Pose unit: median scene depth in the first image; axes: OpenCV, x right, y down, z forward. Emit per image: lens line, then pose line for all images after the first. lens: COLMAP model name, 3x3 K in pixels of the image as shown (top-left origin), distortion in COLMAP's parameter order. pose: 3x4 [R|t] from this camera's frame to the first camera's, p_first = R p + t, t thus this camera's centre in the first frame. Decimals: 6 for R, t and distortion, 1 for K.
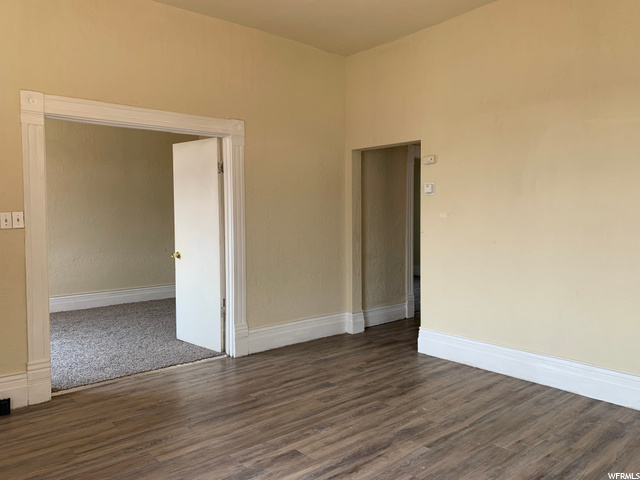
lens RADIAL K [[491.9, 0, 319.6], [0, 491.9, 237.1], [0, 0, 1]] dist [-0.009711, -0.006099]
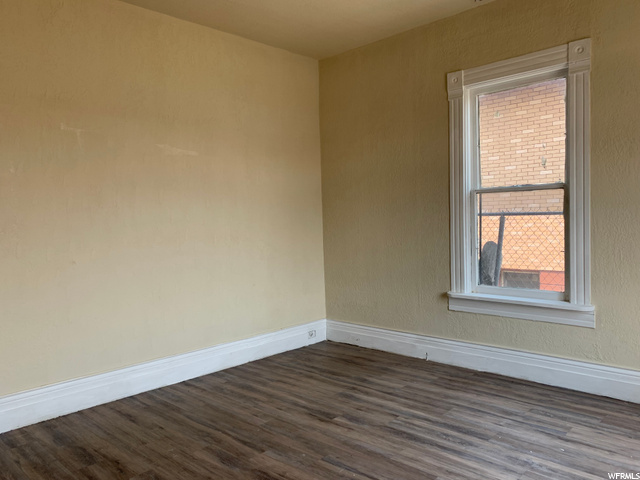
lens RADIAL K [[491.9, 0, 319.0], [0, 491.9, 240.1], [0, 0, 1]] dist [-0.009711, -0.006099]
pose [[-0.073505, -0.044343, 0.996309, -0.623708], [0.084143, 0.995173, 0.050500, -0.037765], [-0.993739, 0.087544, -0.069420, 0.739238]]
